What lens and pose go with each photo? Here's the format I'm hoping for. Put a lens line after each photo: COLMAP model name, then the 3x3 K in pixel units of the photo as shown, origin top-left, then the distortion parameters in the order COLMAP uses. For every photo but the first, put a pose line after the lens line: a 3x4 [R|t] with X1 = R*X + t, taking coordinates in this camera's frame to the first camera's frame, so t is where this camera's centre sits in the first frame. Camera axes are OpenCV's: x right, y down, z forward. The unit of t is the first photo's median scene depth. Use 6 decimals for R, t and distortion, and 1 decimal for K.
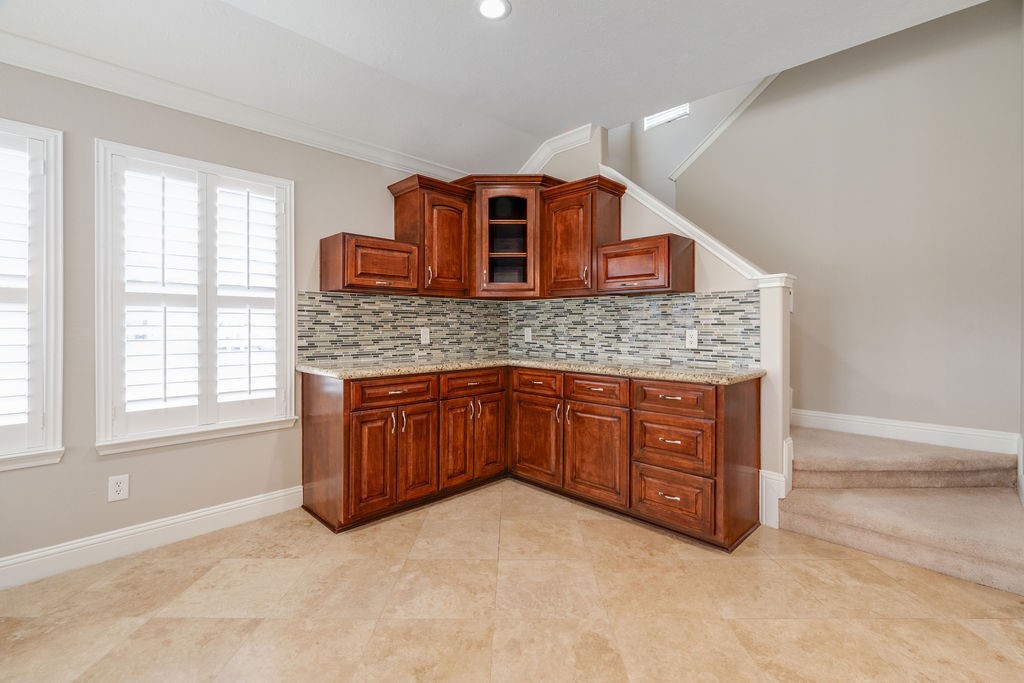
lens RADIAL K [[455.3, 0, 504.0], [0, 455.3, 328.4], [0, 0, 1]] dist [-0.001822, -0.000762]
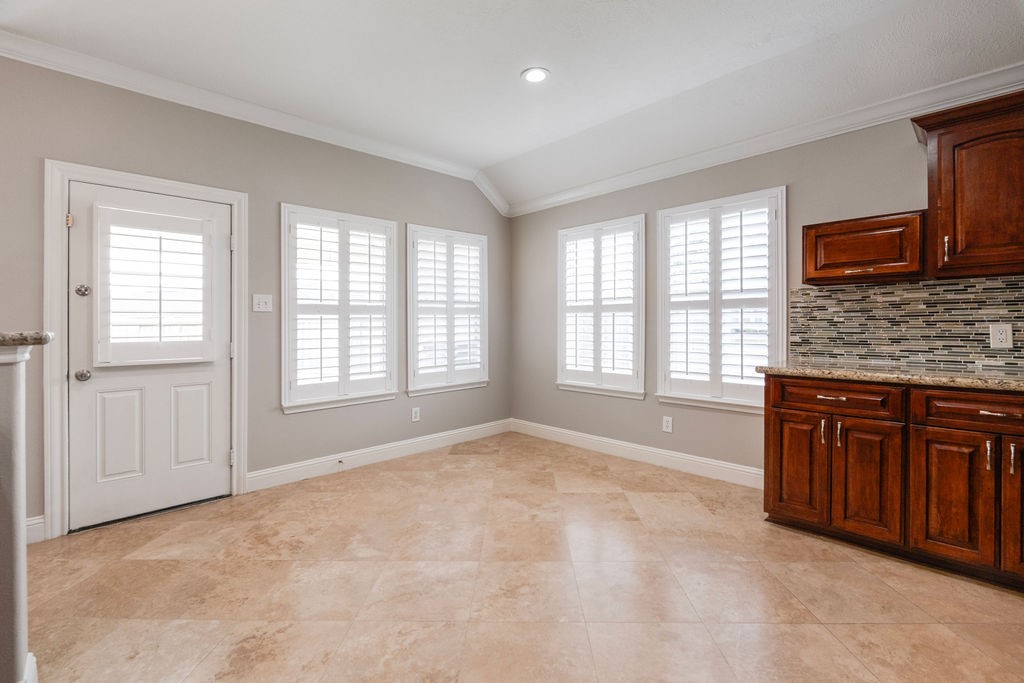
lens RADIAL K [[455.3, 0, 516.6], [0, 455.3, 325.8], [0, 0, 1]] dist [-0.001822, -0.000762]
pose [[-0.009850, 0.002717, -0.999948, 0.573643], [0.001542, 0.999995, 0.002702, -0.001196], [0.999950, -0.001515, -0.009854, 0.367307]]
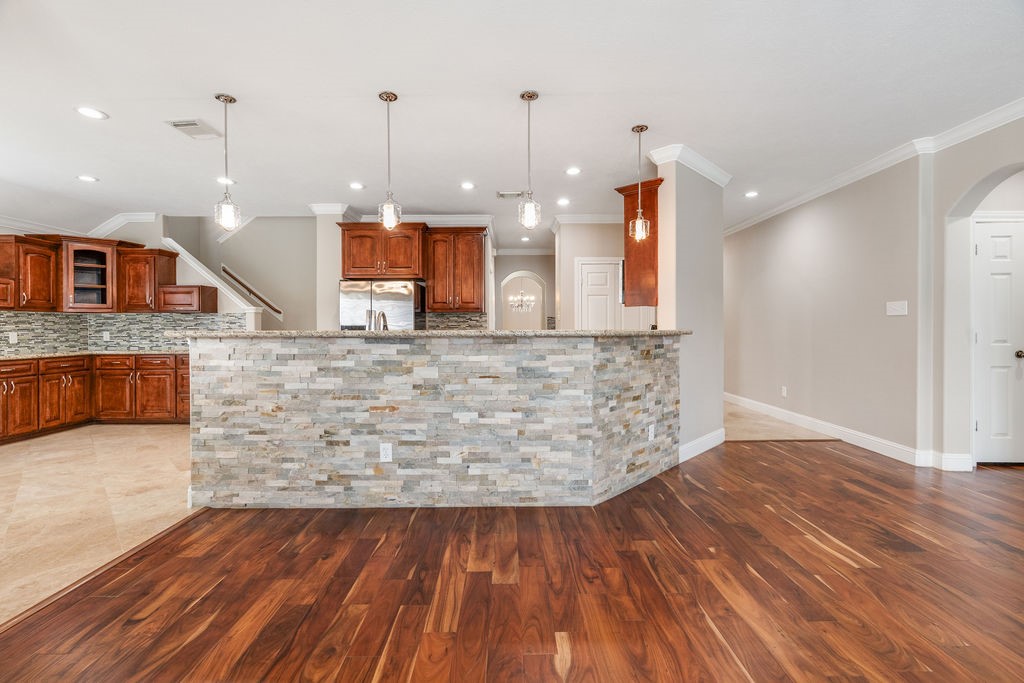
lens RADIAL K [[455.3, 0, 515.7], [0, 455.3, 329.3], [0, 0, 1]] dist [-0.001822, -0.000762]
pose [[0.692696, -0.006991, 0.721196, -0.125987], [0.011980, 0.999927, -0.001813, 0.013413], [-0.721130, 0.009896, 0.692729, -1.371551]]
